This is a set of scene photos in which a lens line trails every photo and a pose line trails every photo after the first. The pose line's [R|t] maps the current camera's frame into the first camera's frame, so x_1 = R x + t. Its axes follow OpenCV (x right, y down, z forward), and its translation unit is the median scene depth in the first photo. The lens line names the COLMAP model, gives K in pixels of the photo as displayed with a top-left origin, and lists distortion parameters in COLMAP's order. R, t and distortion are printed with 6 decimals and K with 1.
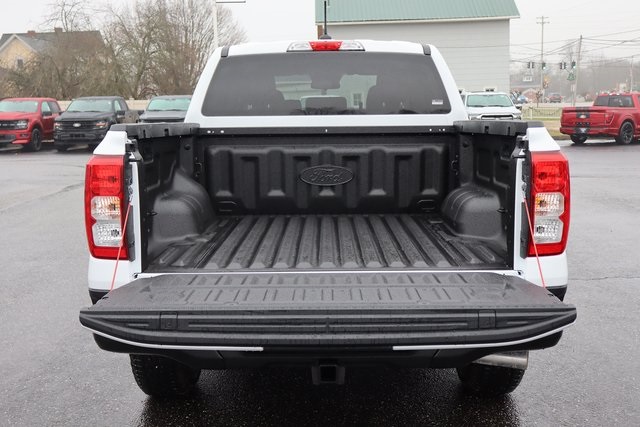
lens RADIAL K [[735.1, 0, 320.7], [0, 735.1, 215.6], [0, 0, 1]] dist [0.024312, 0.000000]
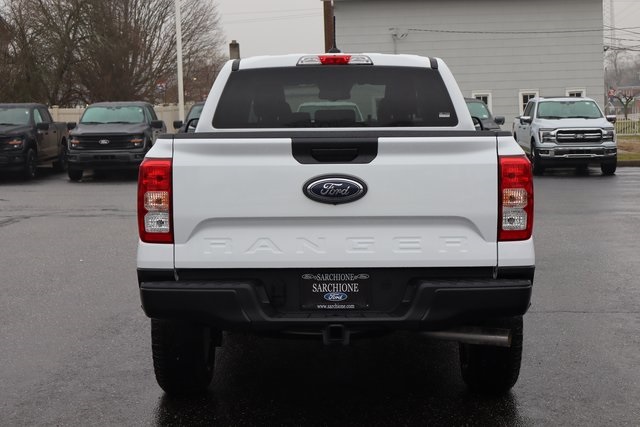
lens RADIAL K [[1167.5, 0, 322.0], [0, 1167.5, 214.6], [0, 0, 1]] dist [0.038778, 0.000000]
pose [[0.999987, 0.001496, -0.004894, -0.002315], [-0.001808, 0.997930, -0.064288, 0.086274], [0.004787, 0.064296, 0.997919, -0.593413]]
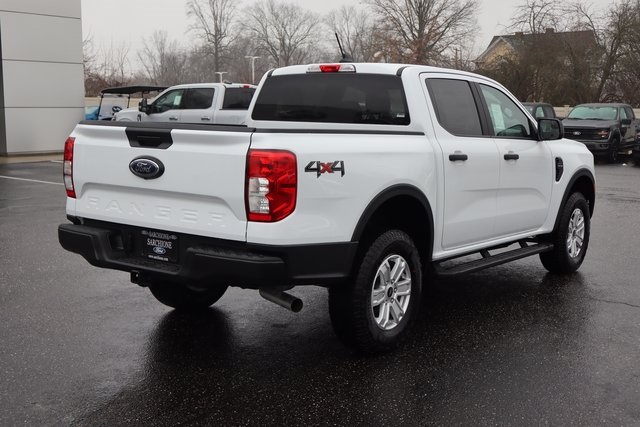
lens RADIAL K [[841.9, 0, 319.8], [0, 841.9, 213.5], [0, 0, 1]] dist [0.012721, 0.000000]
pose [[0.797824, 0.100542, -0.594447, 0.868491], [-0.117332, 0.993037, 0.010484, 0.004856], [0.591362, 0.061383, 0.804066, -0.160636]]
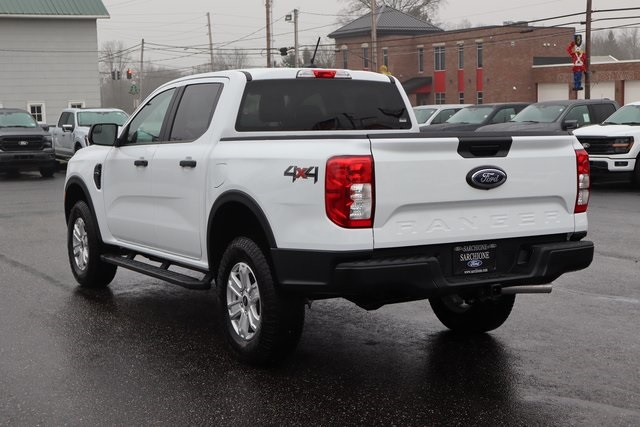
lens RADIAL K [[1015.2, 0, 319.8], [0, 1015.2, 211.8], [0, 0, 1]] dist [-0.023244, 0.000000]
pose [[0.854913, -0.043051, 0.516982, -0.866591], [0.075980, 0.996195, -0.042688, 0.066963], [-0.513177, 0.075774, 0.854931, -0.408965]]
